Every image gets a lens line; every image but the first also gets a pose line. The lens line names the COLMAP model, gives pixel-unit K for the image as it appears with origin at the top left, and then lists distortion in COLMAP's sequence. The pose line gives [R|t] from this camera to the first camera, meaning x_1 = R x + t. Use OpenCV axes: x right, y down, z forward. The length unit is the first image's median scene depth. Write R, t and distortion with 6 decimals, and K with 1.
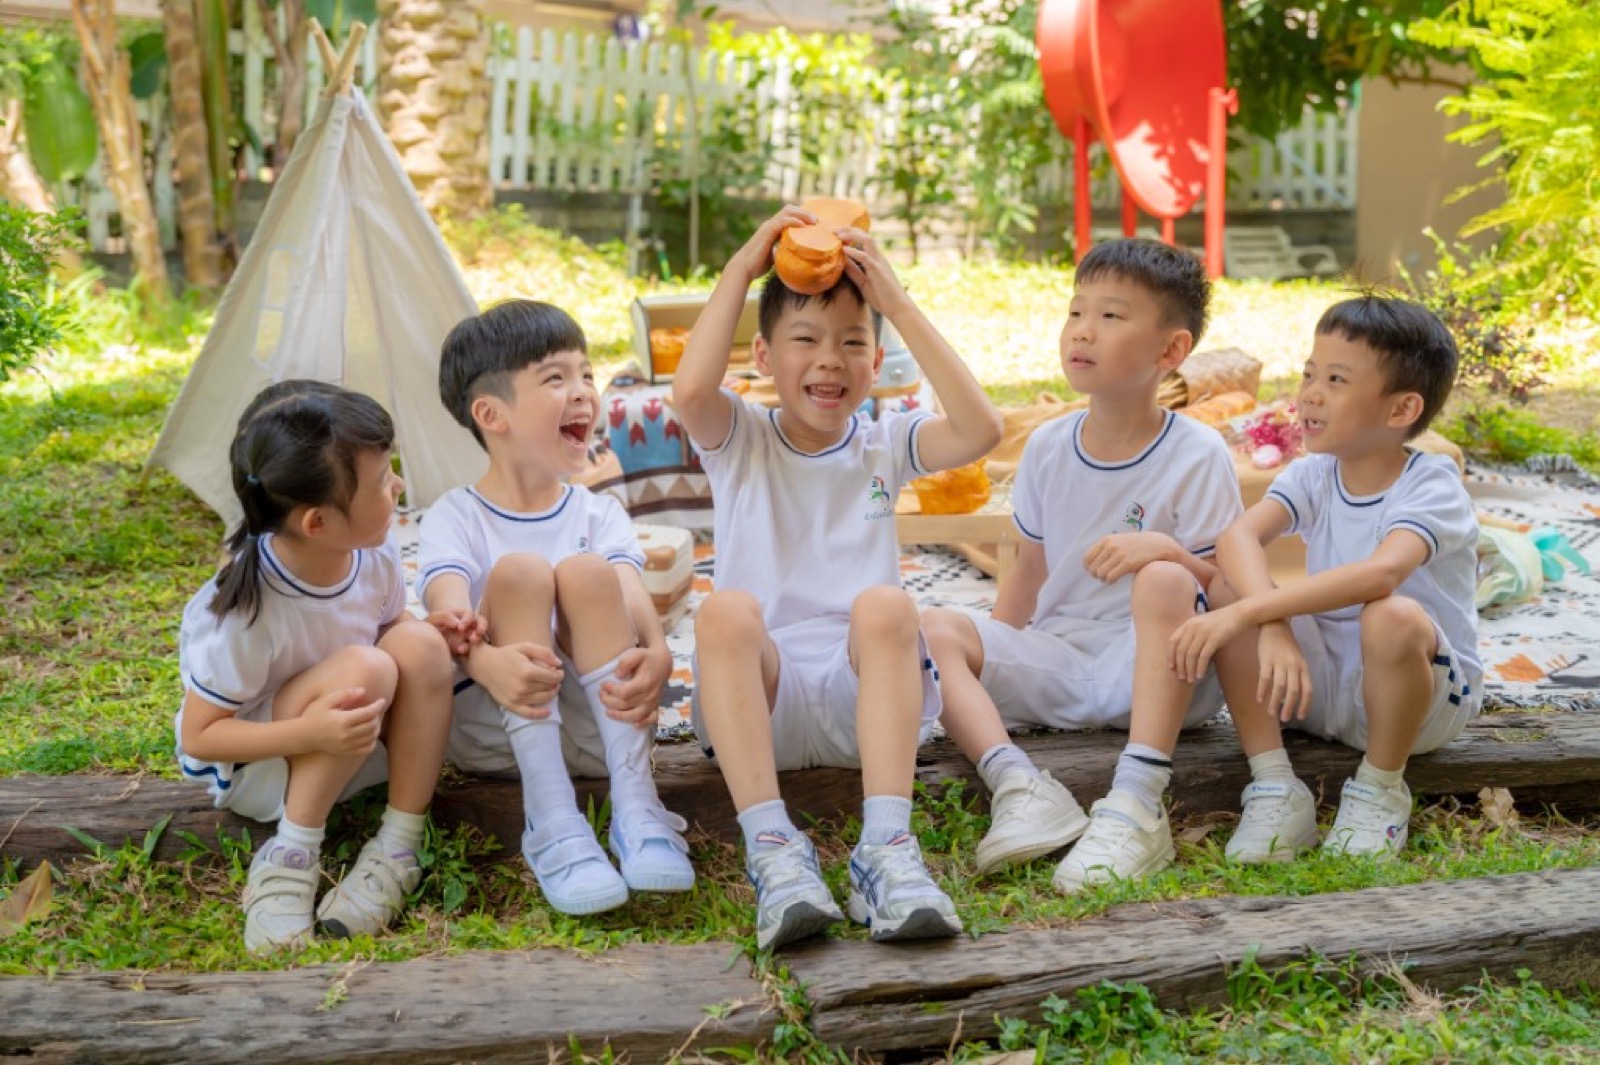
lens RADIAL K [[2599.8, 0, 800.0], [0, 2599.8, 532.5], [0, 0, 1]] dist [0.026443, -0.037838]
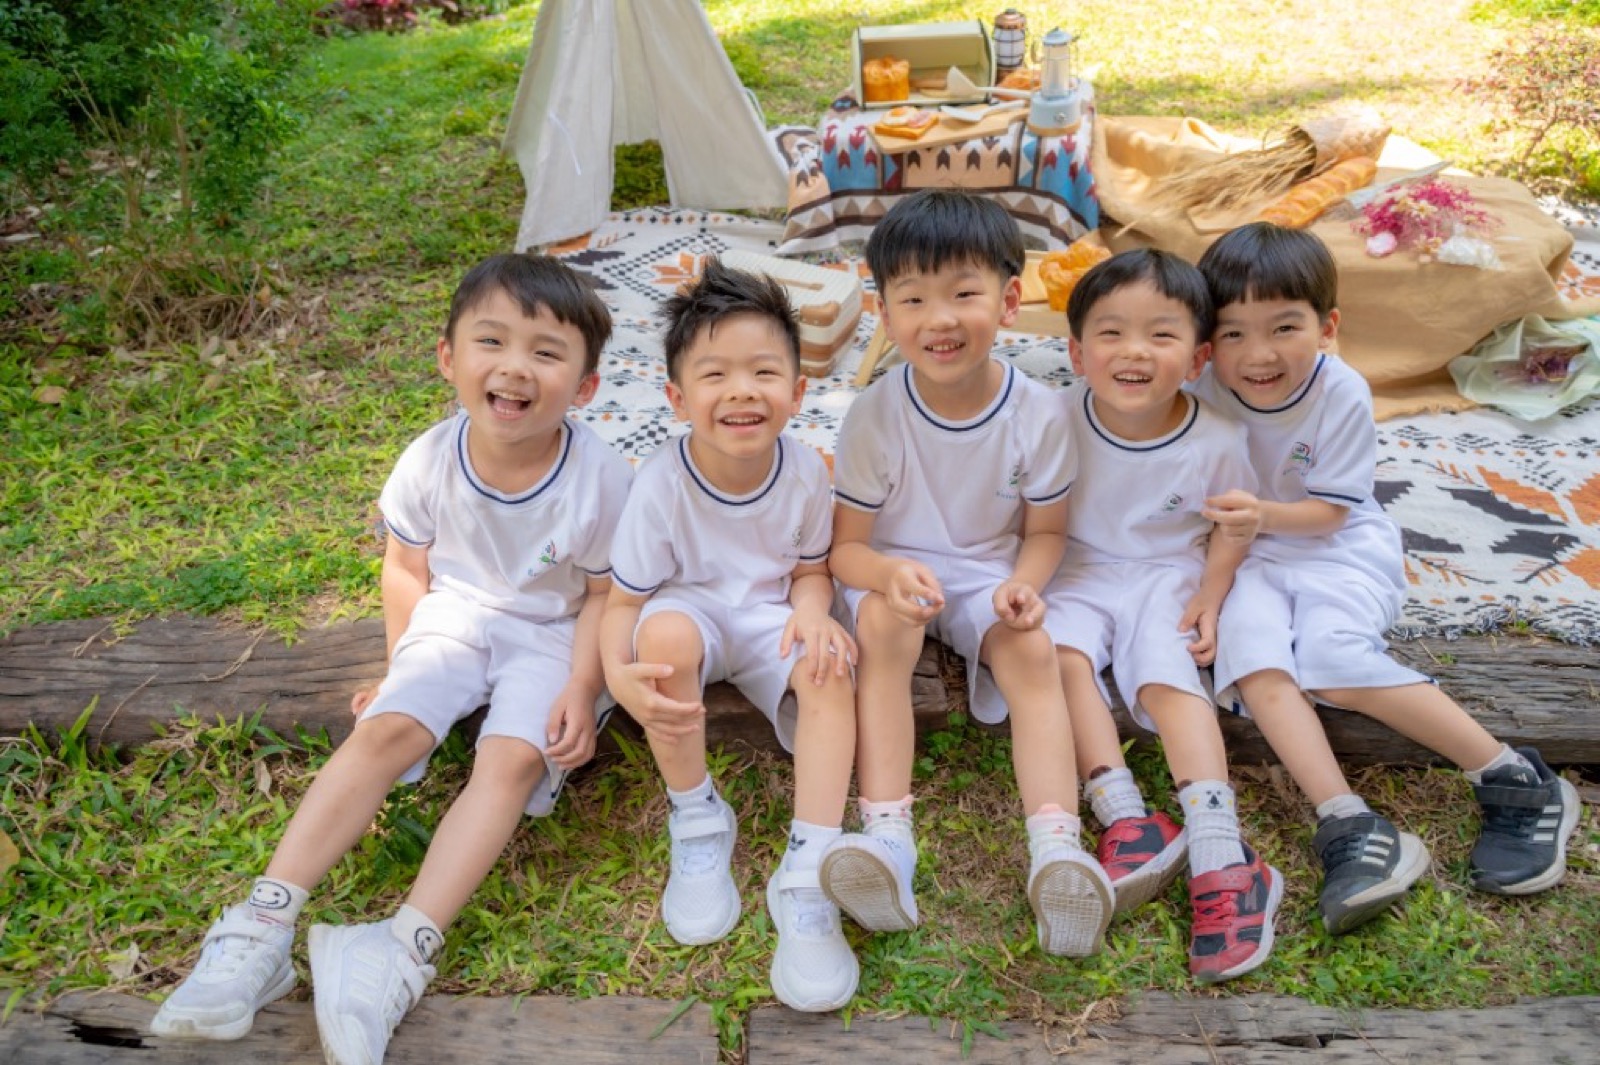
lens RADIAL K [[1194.3, 0, 809.5], [0, 1194.3, 537.9], [0, 0, 1]] dist [0.028490, -0.005355]
pose [[0.979232, 0.105092, -0.173378, 0.031974], [-0.025359, 0.911941, 0.409537, -0.085090], [0.201149, -0.396635, 0.895667, 0.323223]]
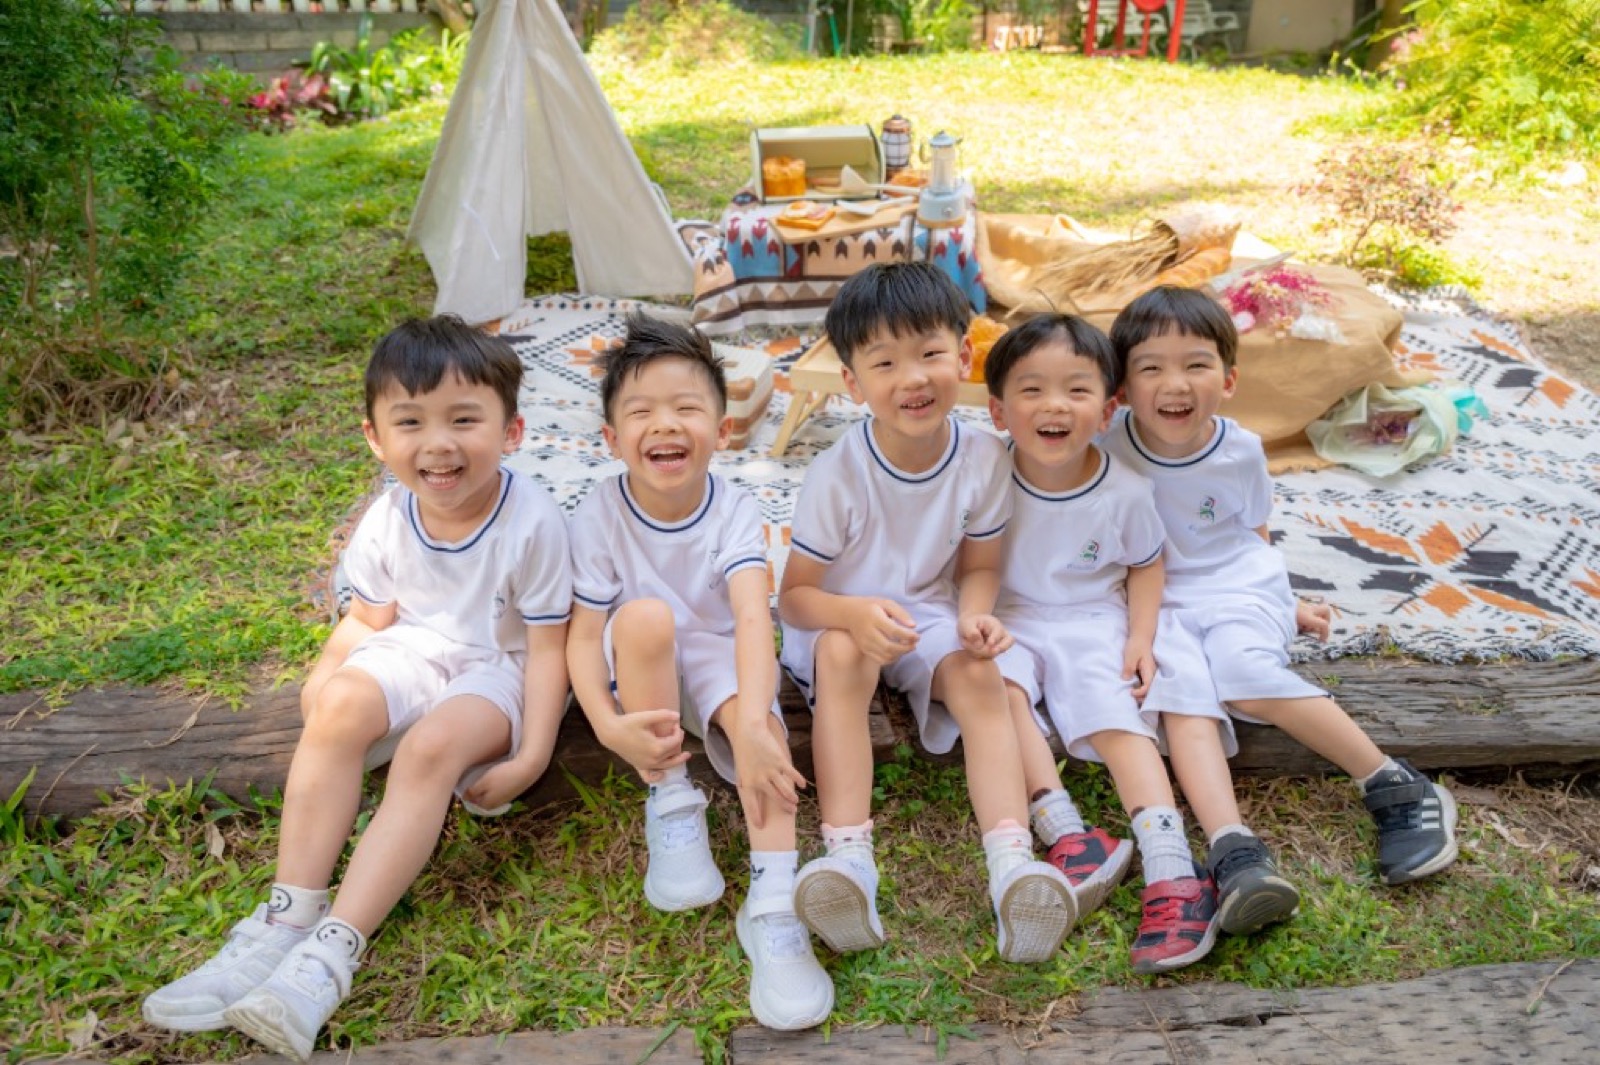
lens RADIAL K [[1194.3, 0, 809.5], [0, 1194.3, 537.9], [0, 0, 1]] dist [0.028490, -0.005355]
pose [[0.995144, 0.067751, -0.071404, 0.017684], [-0.040650, 0.943545, 0.328742, -0.079683], [0.089646, -0.324243, 0.941717, 0.302397]]
